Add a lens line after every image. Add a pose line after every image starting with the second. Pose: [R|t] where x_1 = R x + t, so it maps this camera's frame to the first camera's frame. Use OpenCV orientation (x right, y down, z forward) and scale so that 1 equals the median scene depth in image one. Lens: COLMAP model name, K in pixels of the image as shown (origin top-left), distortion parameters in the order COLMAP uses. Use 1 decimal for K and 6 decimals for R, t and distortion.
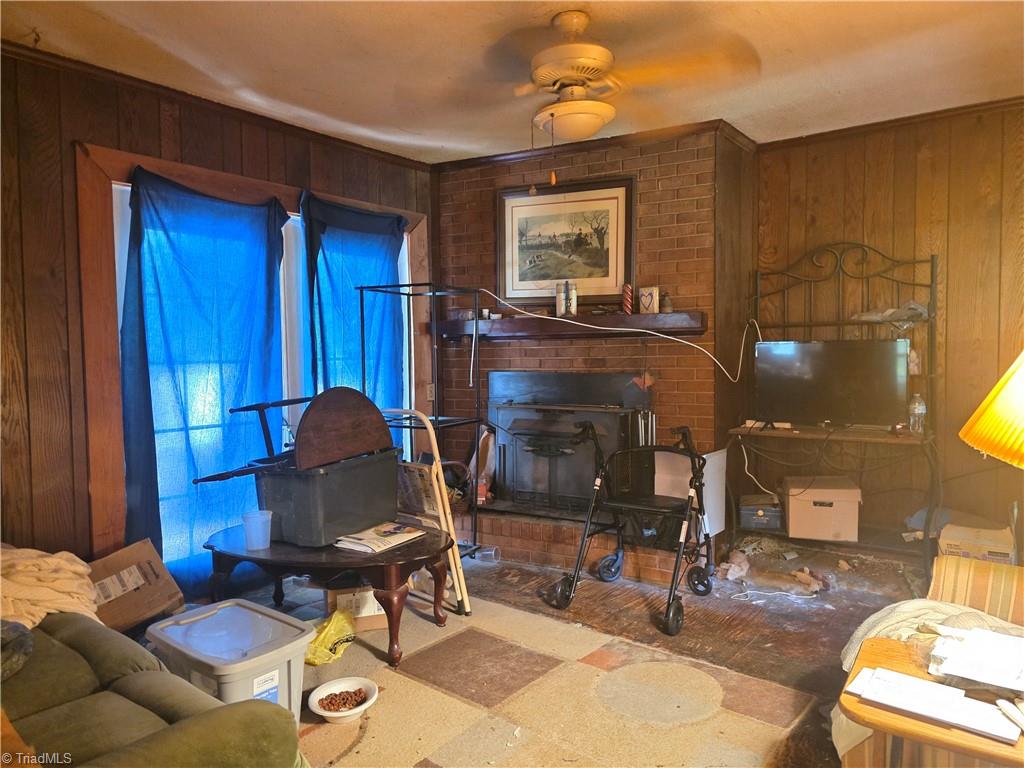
lens RADIAL K [[693.7, 0, 512.6], [0, 693.7, 381.7], [0, 0, 1]] dist [0.005545, -0.007842]
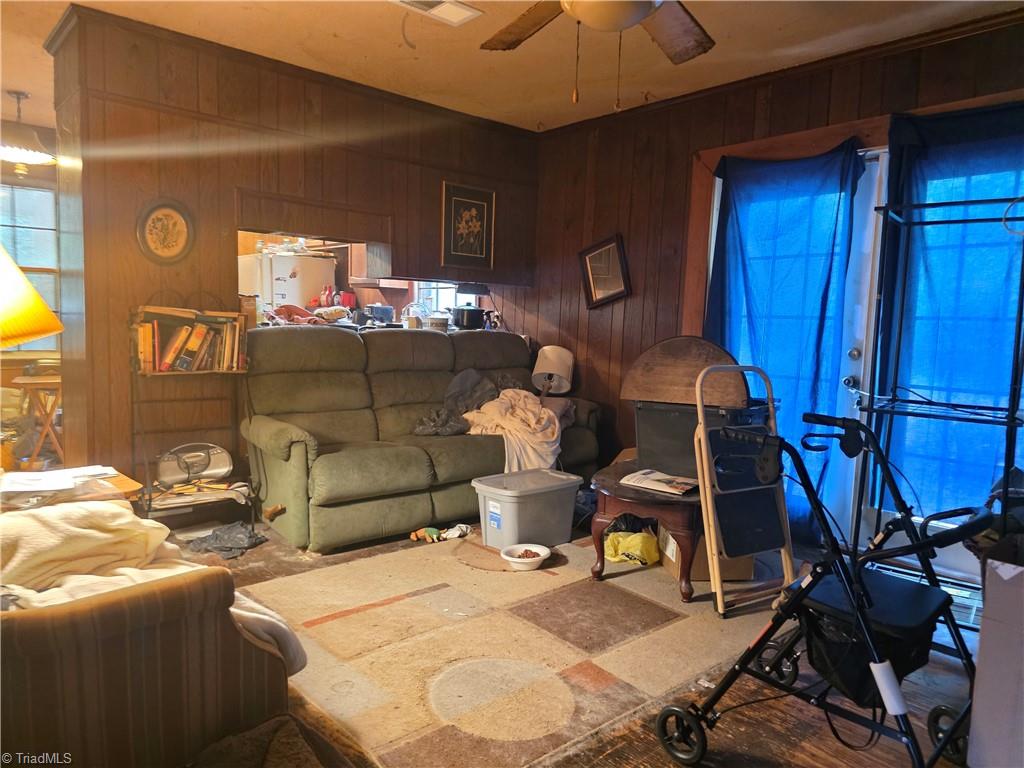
lens RADIAL K [[693.7, 0, 511.8], [0, 693.7, 388.4], [0, 0, 1]] dist [0.005545, -0.007842]
pose [[-0.192623, 0.099692, -0.976196, 0.862738], [-0.075180, 0.990403, 0.115977, -0.016309], [0.978389, 0.095730, -0.183280, 0.985522]]
